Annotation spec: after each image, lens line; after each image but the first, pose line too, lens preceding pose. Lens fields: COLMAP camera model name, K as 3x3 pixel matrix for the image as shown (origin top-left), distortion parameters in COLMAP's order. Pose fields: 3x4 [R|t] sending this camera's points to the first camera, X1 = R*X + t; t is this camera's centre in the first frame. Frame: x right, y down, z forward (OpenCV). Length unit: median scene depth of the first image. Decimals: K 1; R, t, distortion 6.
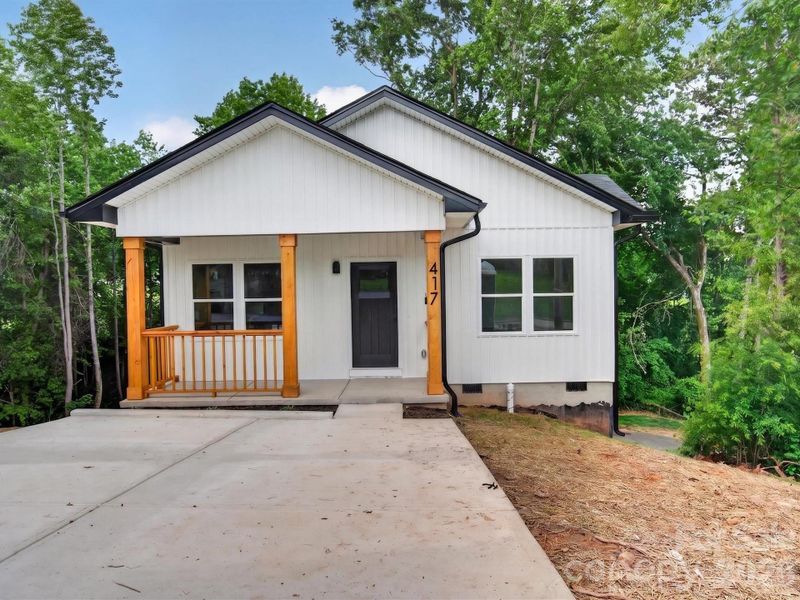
lens RADIAL K [[592.4, 0, 400.0], [0, 592.4, 300.0], [0, 0, 1]] dist [-0.024469, 0.001692]
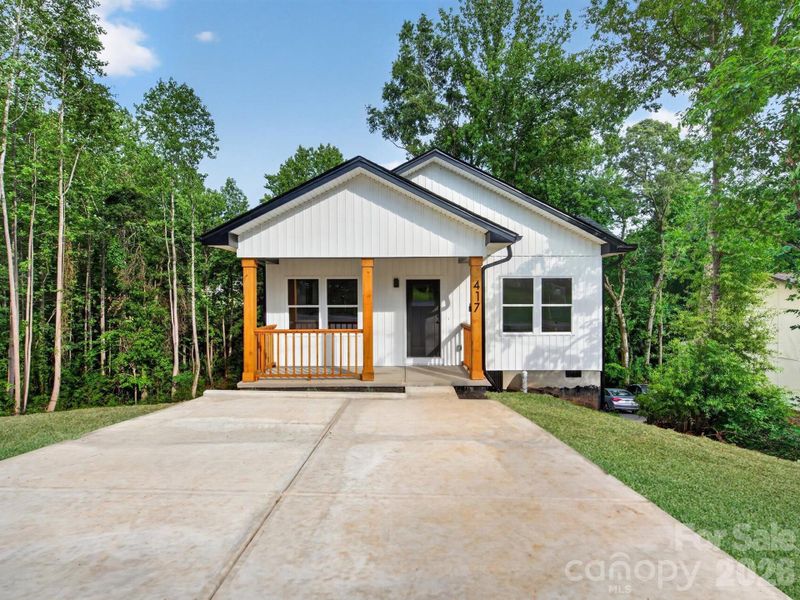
lens RADIAL K [[407.4, 0, 403.5], [0, 407.4, 302.6], [0, 0, 1]] dist [-0.001184, -0.000780]
pose [[0.999890, 0.012439, 0.008067, -0.096903], [-0.012395, 0.999908, -0.005531, -0.005173], [-0.008135, 0.005430, 0.999952, 0.073443]]
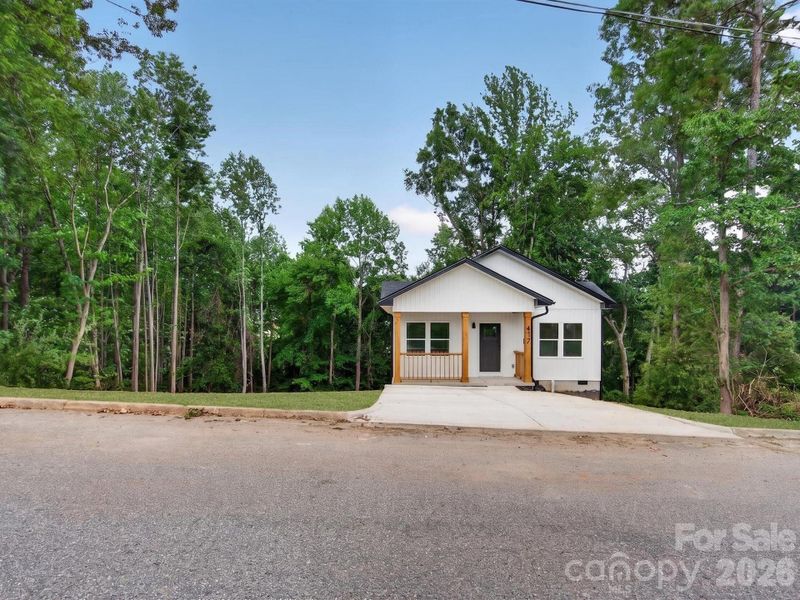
lens RADIAL K [[418.8, 0, 400.8], [0, 418.8, 327.9], [0, 0, 1]] dist [0.000890, -0.000256]
pose [[0.999805, 0.019652, 0.001802, -0.376547], [-0.019606, 0.999555, -0.022459, -0.006318], [-0.002243, 0.022419, 0.999746, -0.542110]]
